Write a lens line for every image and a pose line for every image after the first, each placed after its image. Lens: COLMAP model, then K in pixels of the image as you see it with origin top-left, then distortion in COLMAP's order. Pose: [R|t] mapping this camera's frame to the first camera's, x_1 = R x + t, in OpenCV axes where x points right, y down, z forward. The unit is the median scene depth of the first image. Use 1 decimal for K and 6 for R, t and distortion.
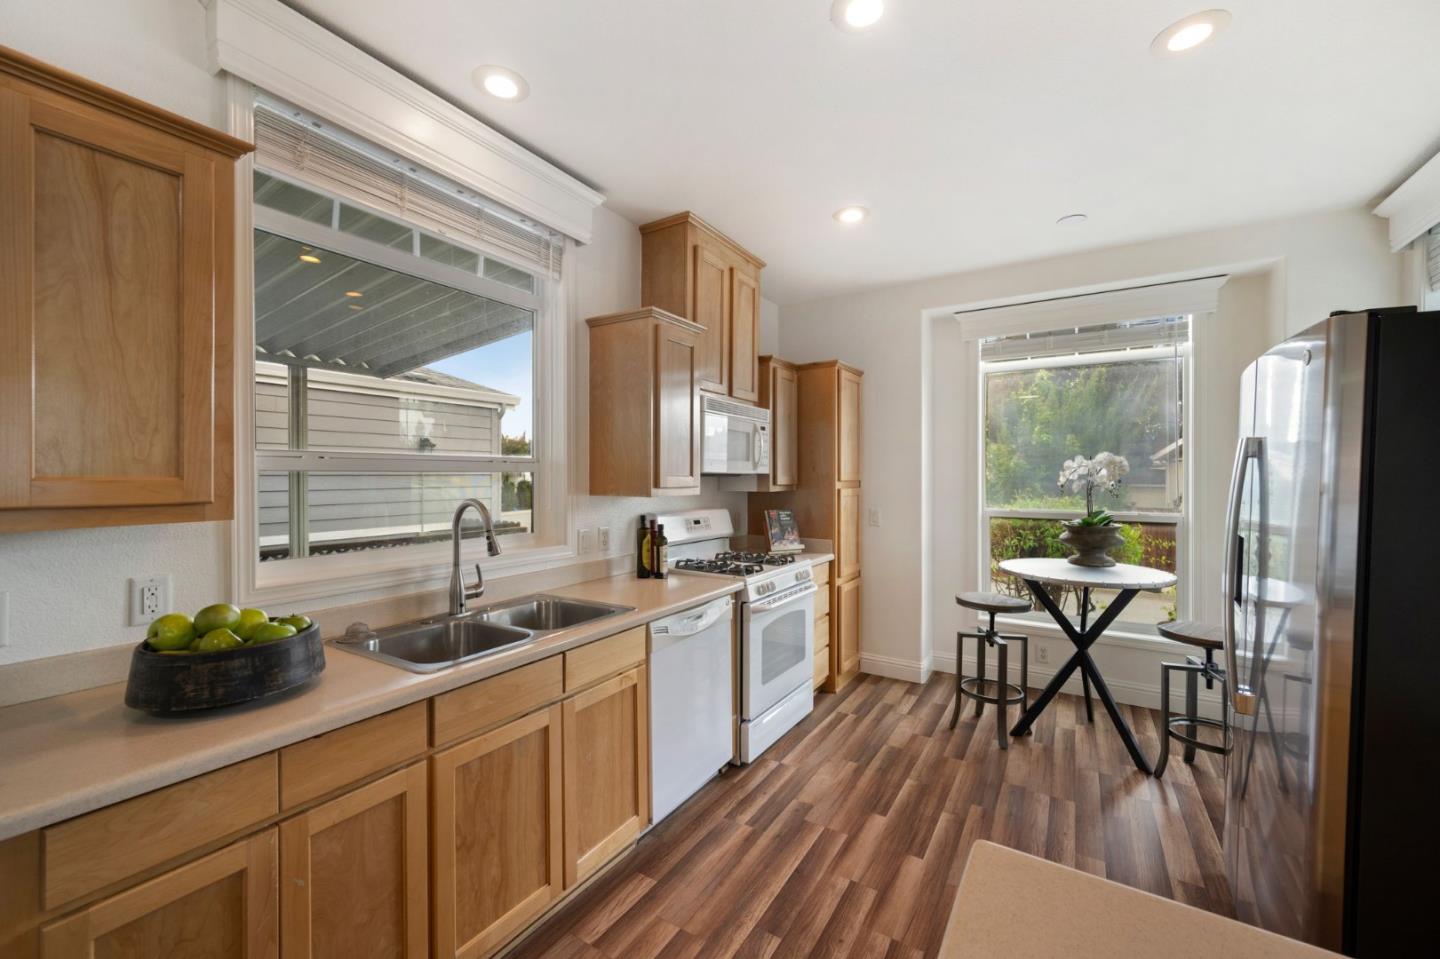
lens RADIAL K [[569.0, 0, 721.7], [0, 569.0, 475.2], [0, 0, 1]] dist [-0.000345, 0.000012]
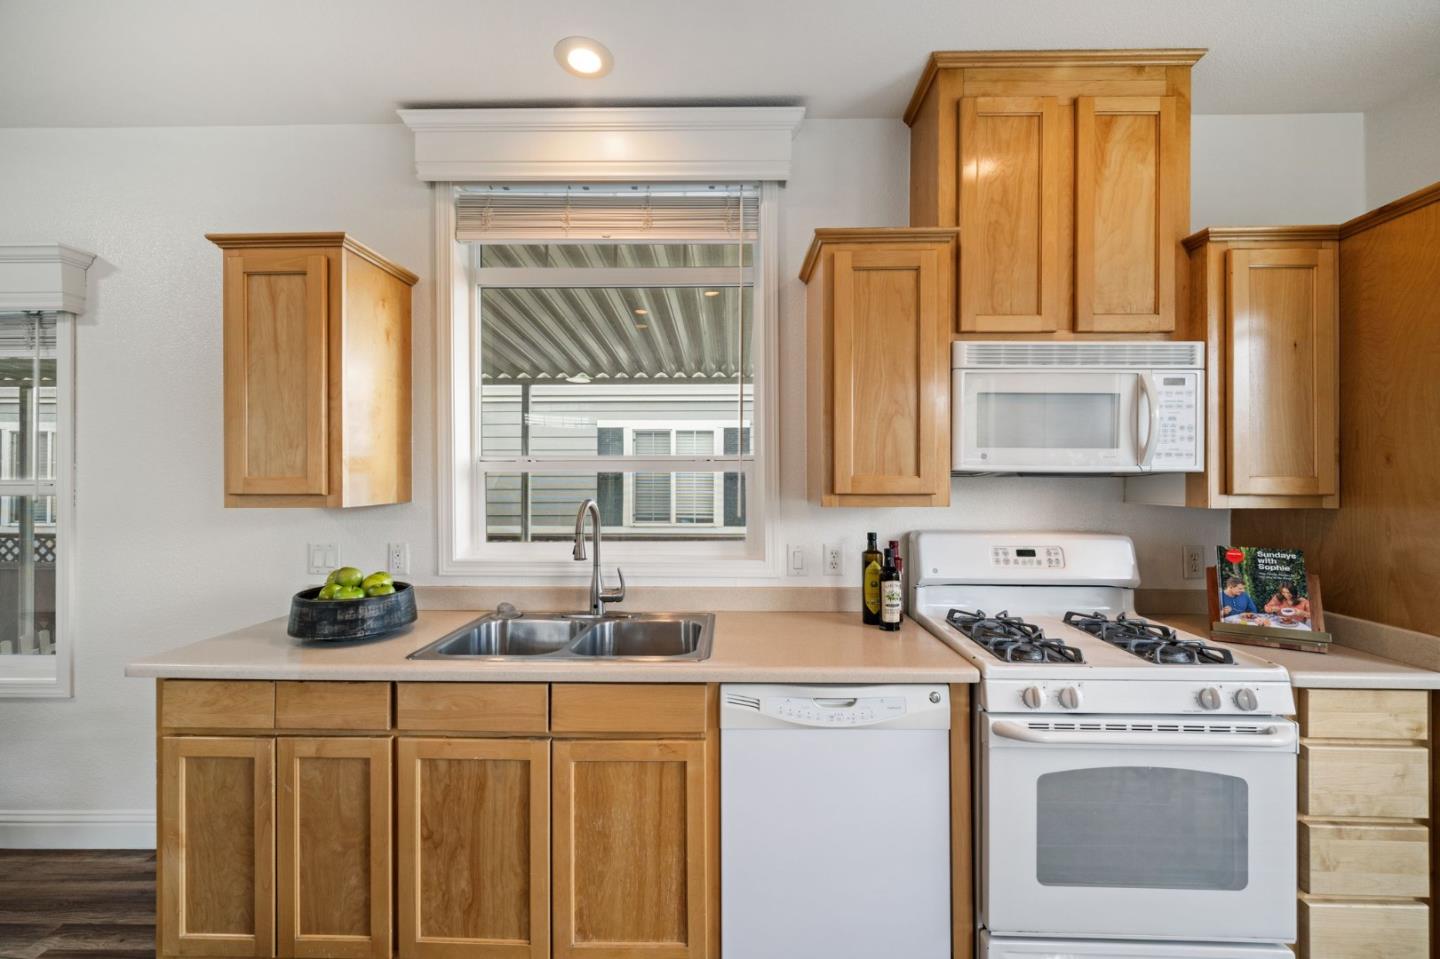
lens RADIAL K [[569.0, 0, 721.7], [0, 569.0, 475.2], [0, 0, 1]] dist [-0.000345, 0.000012]
pose [[0.513090, -0.001553, -0.858334, 0.361879], [0.000862, 0.999999, -0.001294, 0.000928], [0.858334, -0.000076, 0.513091, 0.485682]]
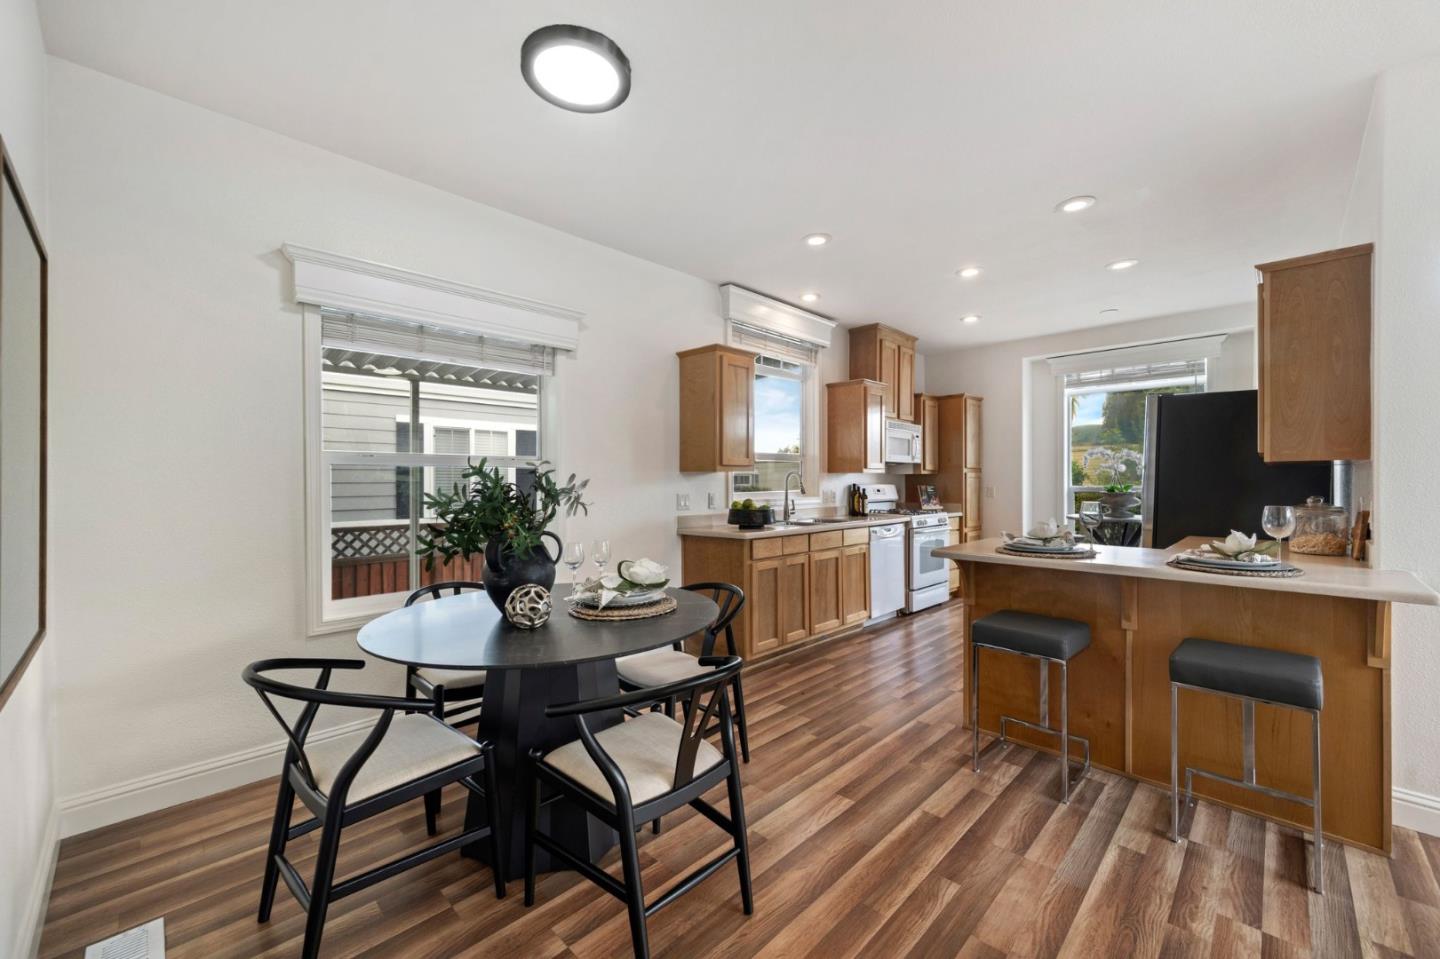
lens RADIAL K [[569.2, 0, 720.0], [0, 569.2, 479.5], [0, 0, 1]] dist [0.000220, -0.000014]
pose [[0.975088, -0.003798, -0.221785, -0.154356], [0.003421, 0.999992, -0.002085, 0.058954], [0.221791, 0.001274, 0.975093, -0.976297]]
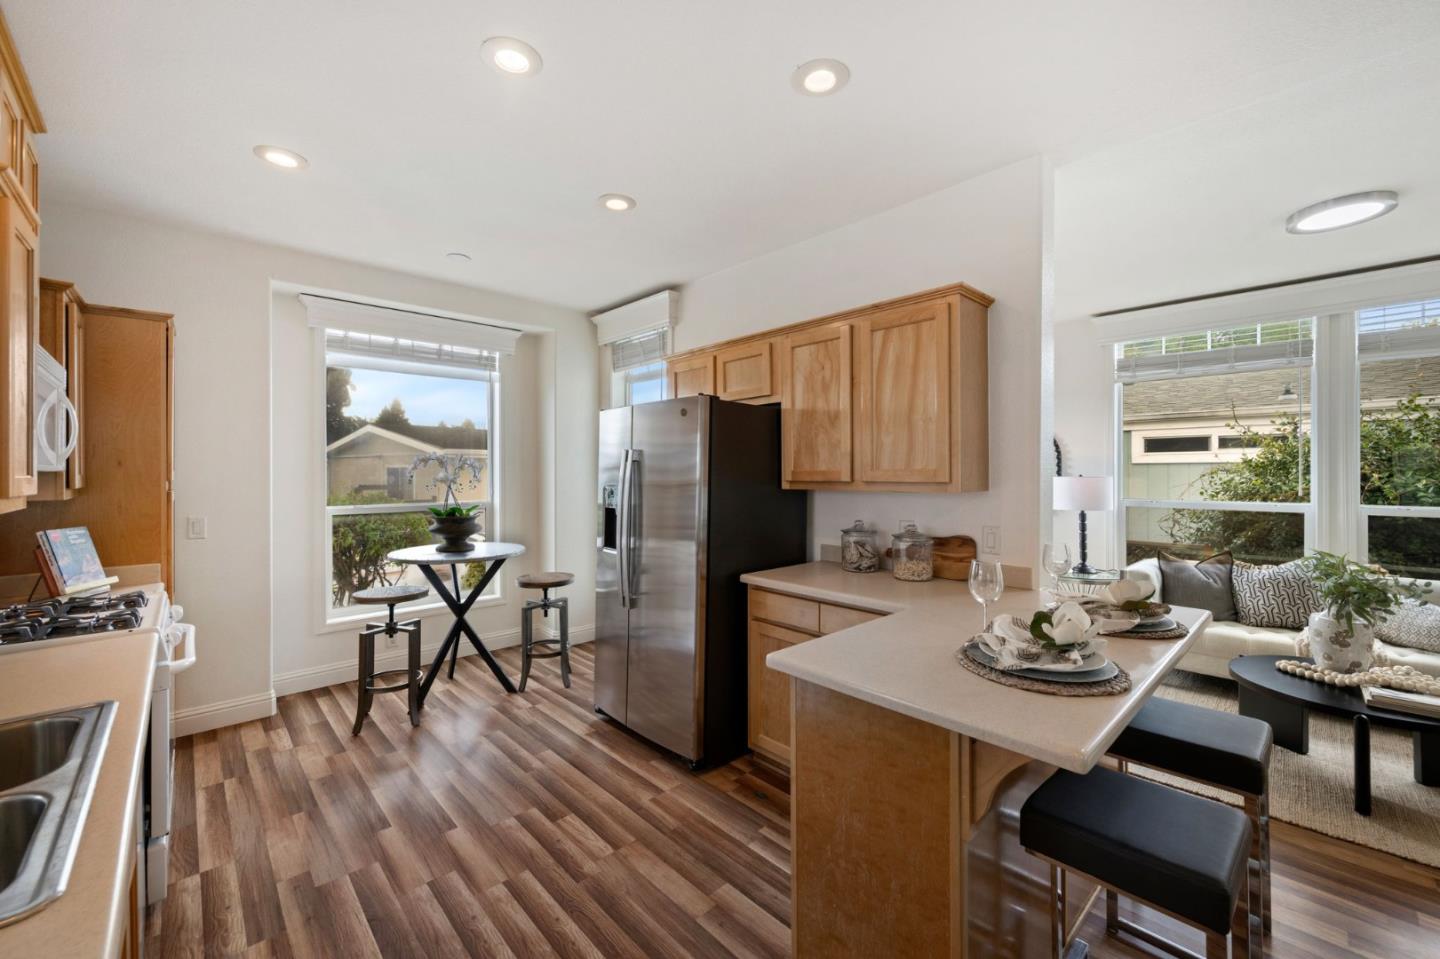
lens RADIAL K [[571.3, 0, 715.5], [0, 571.3, 469.6], [0, 0, 1]] dist [-0.000866, 0.000057]
pose [[0.256757, 0.000118, 0.966476, -0.423096], [0.003513, 0.999993, -0.001055, -0.000910], [-0.966469, 0.003666, 0.256755, 0.183218]]
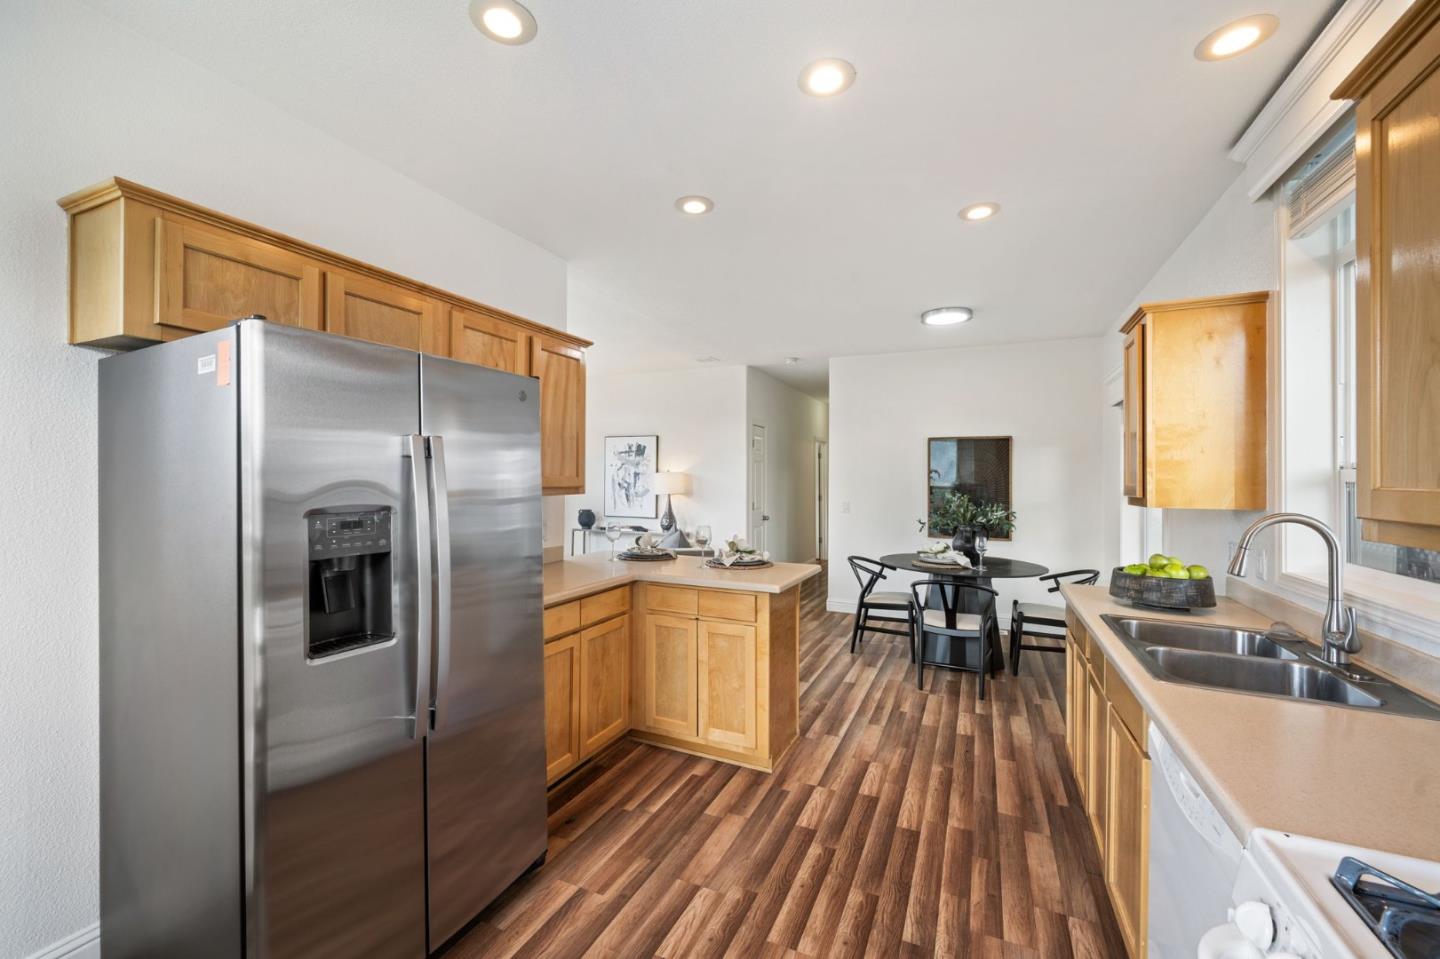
lens RADIAL K [[577.9, 0, 717.0], [0, 577.9, 476.9], [0, 0, 1]] dist [0.001038, -0.000014]
pose [[-0.991669, -0.008745, -0.128516, 0.351592], [-0.008505, 0.999961, -0.002411, -0.001337], [0.128532, -0.001297, -0.991705, 1.218260]]
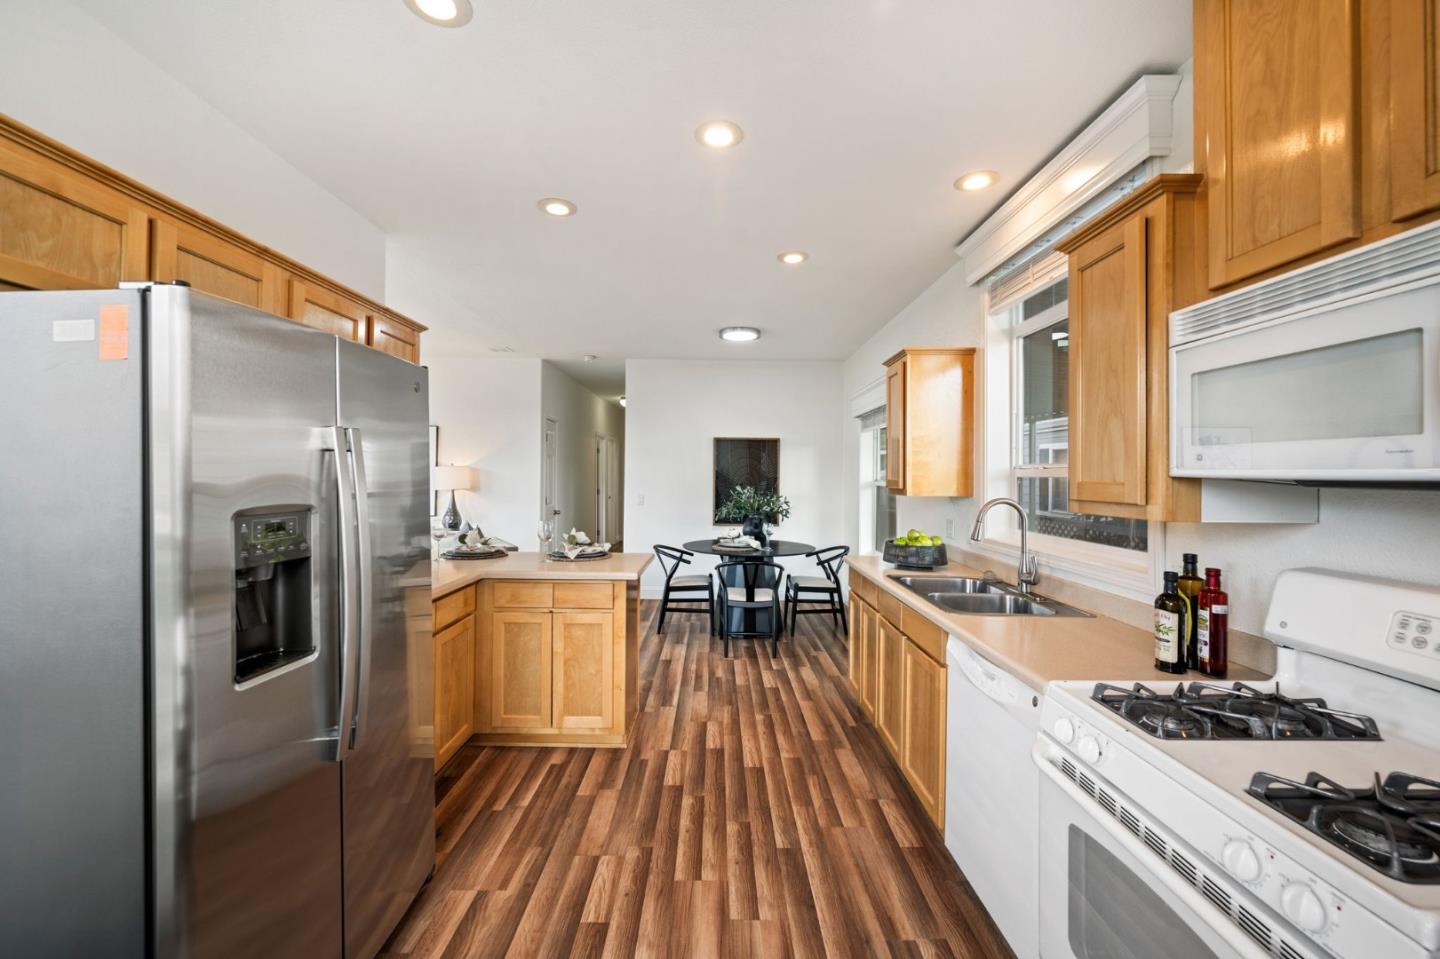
lens RADIAL K [[571.3, 0, 715.5], [0, 571.3, 469.6], [0, 0, 1]] dist [-0.000866, 0.000057]
pose [[-0.848062, -0.013672, -0.529720, 0.552051], [-0.010680, 0.999905, -0.008708, -0.002136], [0.529789, -0.001728, -0.848128, 1.228443]]
